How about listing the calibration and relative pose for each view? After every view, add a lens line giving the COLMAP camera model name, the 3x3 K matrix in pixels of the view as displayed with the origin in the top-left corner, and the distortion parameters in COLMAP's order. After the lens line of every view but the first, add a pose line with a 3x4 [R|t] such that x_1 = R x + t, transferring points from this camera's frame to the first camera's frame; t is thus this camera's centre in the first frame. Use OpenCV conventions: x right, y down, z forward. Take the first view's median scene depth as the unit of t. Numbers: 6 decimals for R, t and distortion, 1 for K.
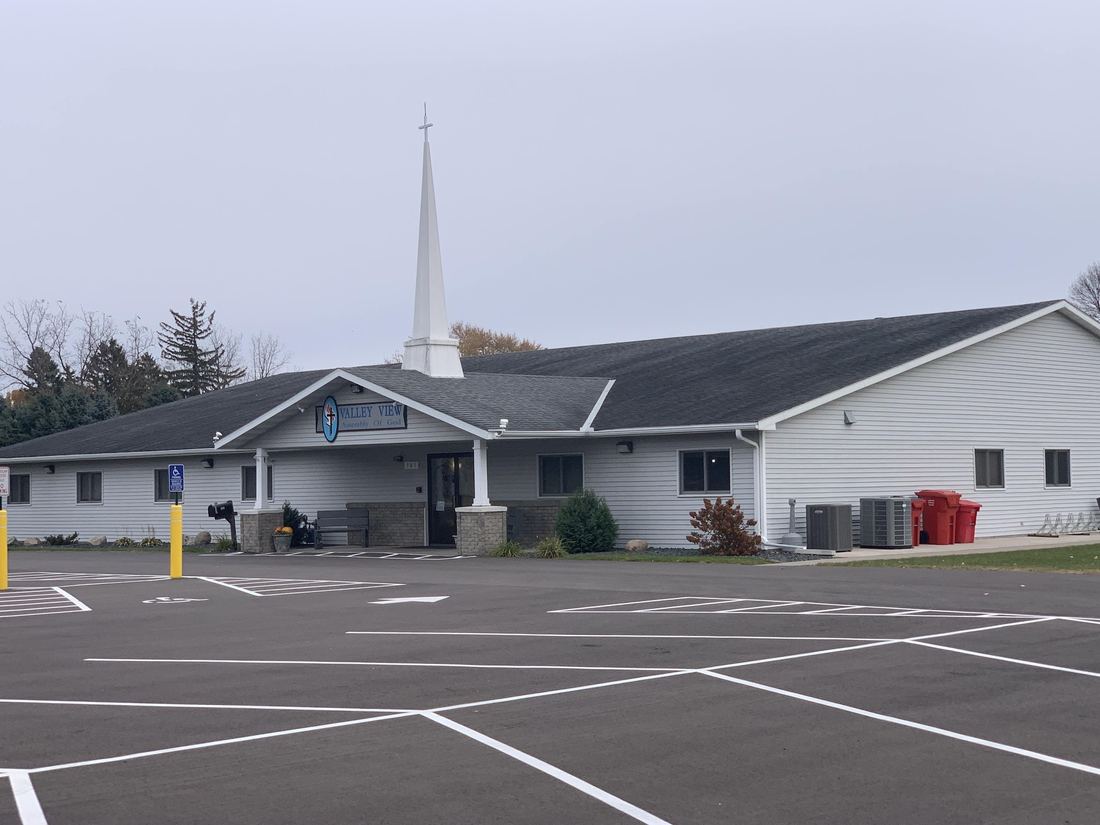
lens RADIAL K [[1768.9, 0, 549.9], [0, 1768.9, 412.3], [0, 0, 1]] dist [-0.026658, 0.000000]
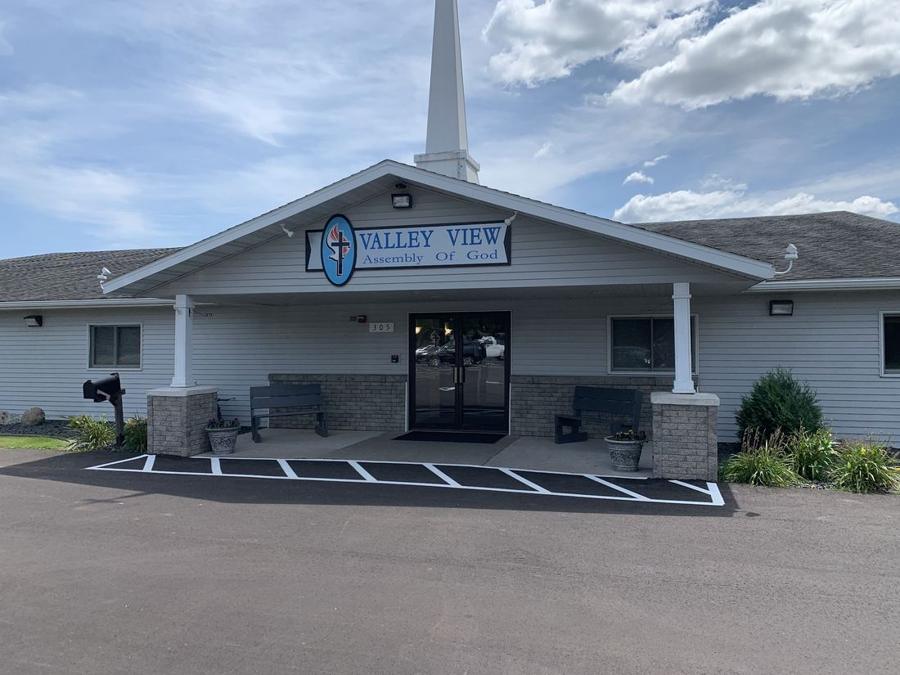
lens RADIAL K [[686.0, 0, 450.5], [0, 686.0, 338.3], [0, 0, 1]] dist [0.014842, -0.002642]
pose [[0.892851, 0.018712, 0.449963, -0.199034], [-0.031669, 0.999272, 0.021286, 0.029075], [-0.449237, -0.033255, 0.892793, 0.759392]]
